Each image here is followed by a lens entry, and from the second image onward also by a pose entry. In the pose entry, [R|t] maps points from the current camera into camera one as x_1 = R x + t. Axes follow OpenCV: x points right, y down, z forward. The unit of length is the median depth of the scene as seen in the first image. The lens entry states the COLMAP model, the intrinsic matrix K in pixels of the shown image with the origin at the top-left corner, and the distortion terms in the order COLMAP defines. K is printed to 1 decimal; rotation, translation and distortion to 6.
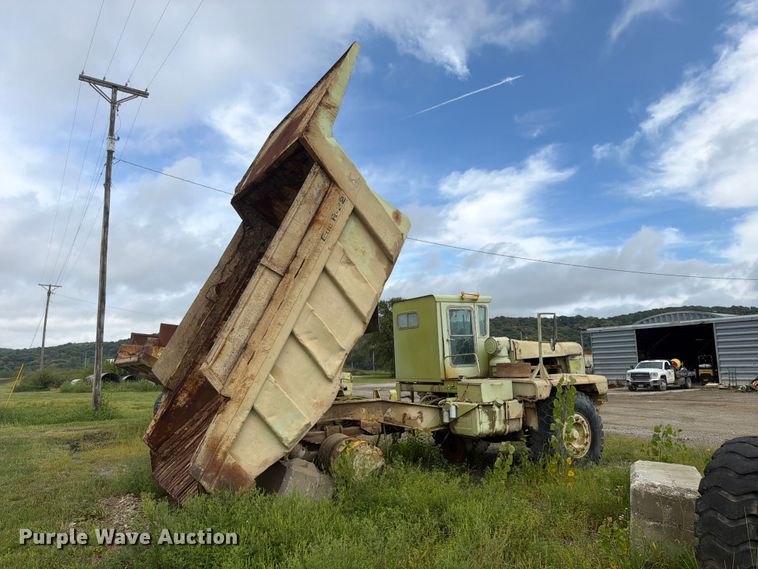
lens RADIAL K [[532.1, 0, 378.6], [0, 532.1, 284.3], [0, 0, 1]] dist [0.065036, -0.081703]
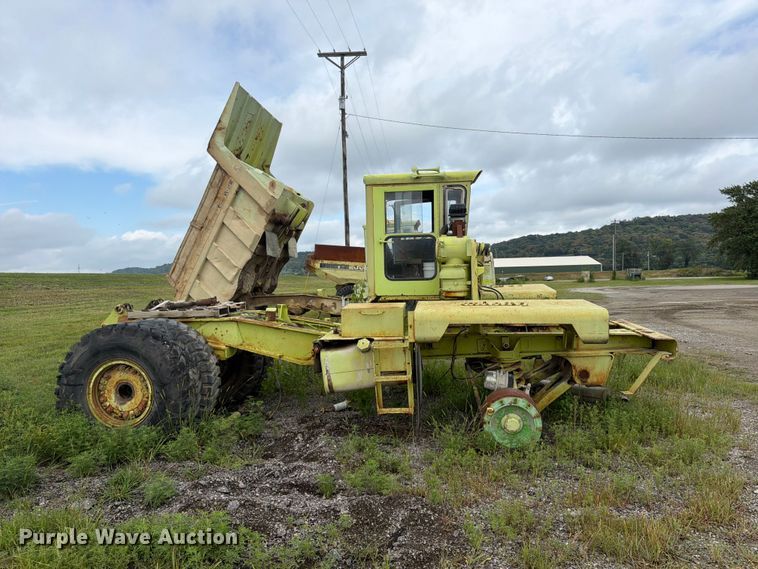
lens RADIAL K [[532.1, 0, 377.1], [0, 532.1, 288.1], [0, 0, 1]] dist [0.065036, -0.081703]
pose [[0.788309, 0.010530, -0.615189, 1.009711], [0.106710, 0.982362, 0.153554, -0.025084], [0.605955, -0.186694, 0.773281, -0.102984]]
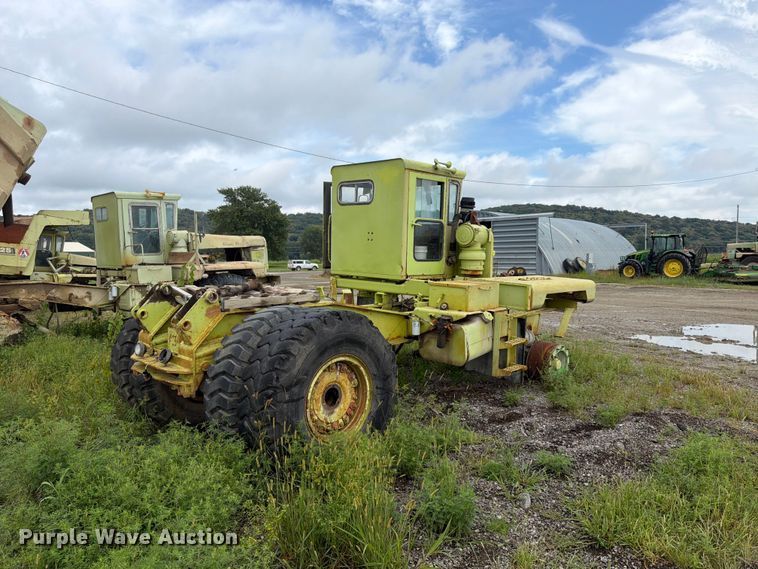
lens RADIAL K [[532.1, 0, 376.8], [0, 532.1, 293.4], [0, 0, 1]] dist [0.065036, -0.081703]
pose [[0.969634, -0.007901, 0.244433, 0.363156], [-0.045886, 0.975850, 0.213568, -0.039046], [-0.240217, -0.218298, 0.945855, -0.257147]]
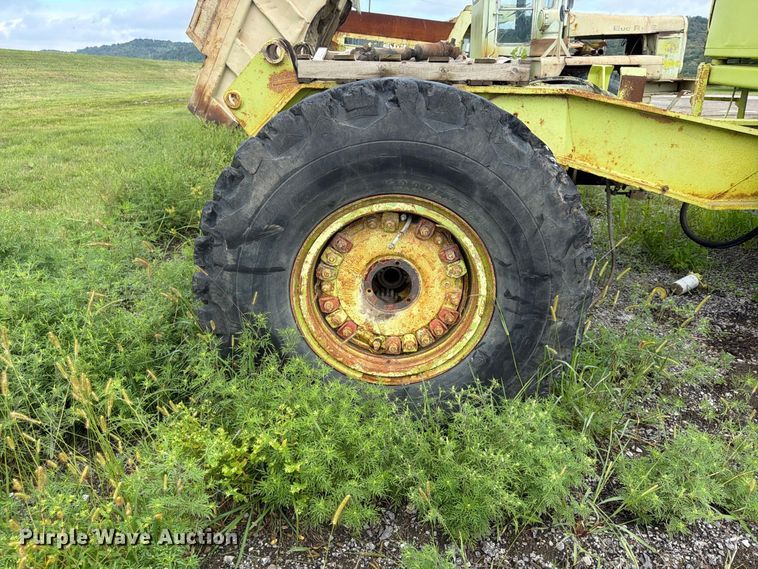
lens RADIAL K [[532.1, 0, 374.8], [0, 532.1, 283.0], [0, 0, 1]] dist [0.065036, -0.081703]
pose [[0.833692, 0.228389, -0.502788, 0.535256], [0.056091, 0.870739, 0.488536, 0.043009], [0.549374, -0.435490, 0.713118, 0.010462]]
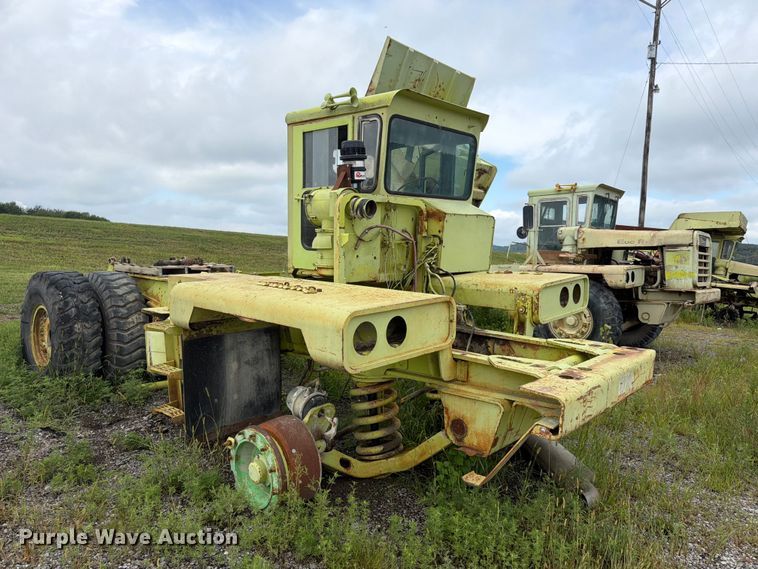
lens RADIAL K [[532.1, 0, 380.6], [0, 532.1, 290.9], [0, 0, 1]] dist [0.065036, -0.081703]
pose [[0.278394, 0.094230, -0.955833, 1.131661], [0.101432, 0.986726, 0.126818, 0.054150], [0.955096, -0.132258, 0.265141, 0.368416]]
